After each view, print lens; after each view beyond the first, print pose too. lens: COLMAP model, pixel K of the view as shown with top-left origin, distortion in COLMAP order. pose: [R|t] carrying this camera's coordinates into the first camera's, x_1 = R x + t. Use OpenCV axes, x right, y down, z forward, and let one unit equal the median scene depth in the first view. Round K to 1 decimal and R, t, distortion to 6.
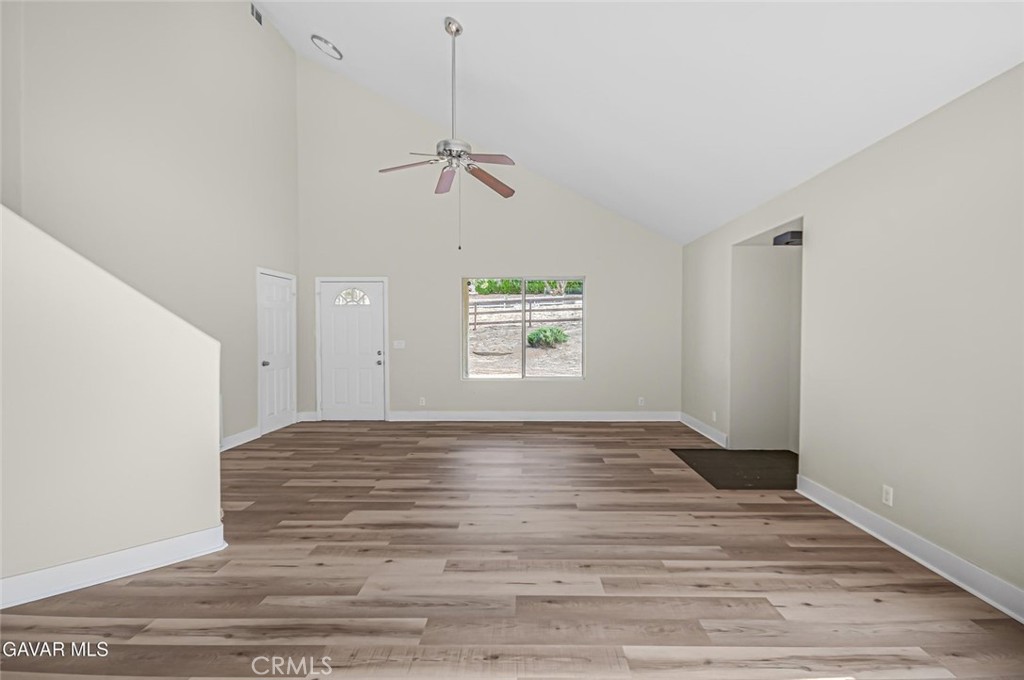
lens RADIAL K [[506.6, 0, 512.0], [0, 506.6, 340.0], [0, 0, 1]] dist [0.002260, 0.000194]
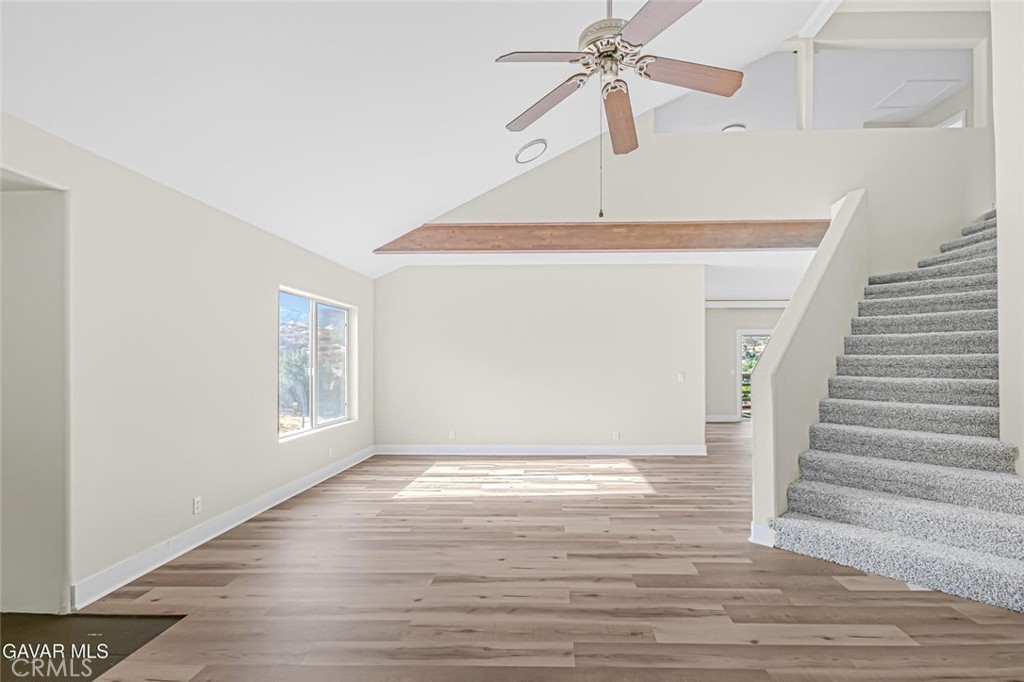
lens RADIAL K [[455.9, 0, 522.4], [0, 455.9, 355.5], [0, 0, 1]] dist [0.001538, -0.000173]
pose [[-0.999747, 0.001174, 0.022473, -0.035536], [0.001249, 0.999994, 0.003326, -0.040034], [-0.022469, 0.003354, -0.999742, 1.898508]]
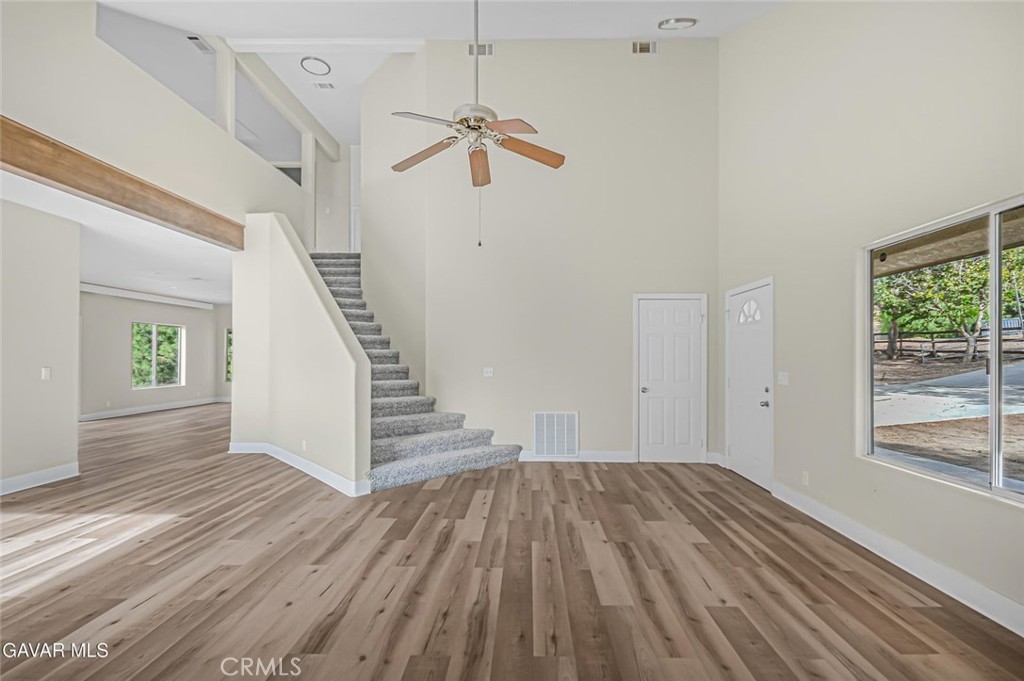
lens RADIAL K [[455.9, 0, 522.4], [0, 455.9, 355.0], [0, 0, 1]] dist [0.001538, -0.000173]
pose [[-0.017054, -0.003298, -0.999849, 0.718397], [-0.022887, 0.999734, -0.002907, -0.023985], [0.999593, 0.022834, -0.017125, 1.367145]]
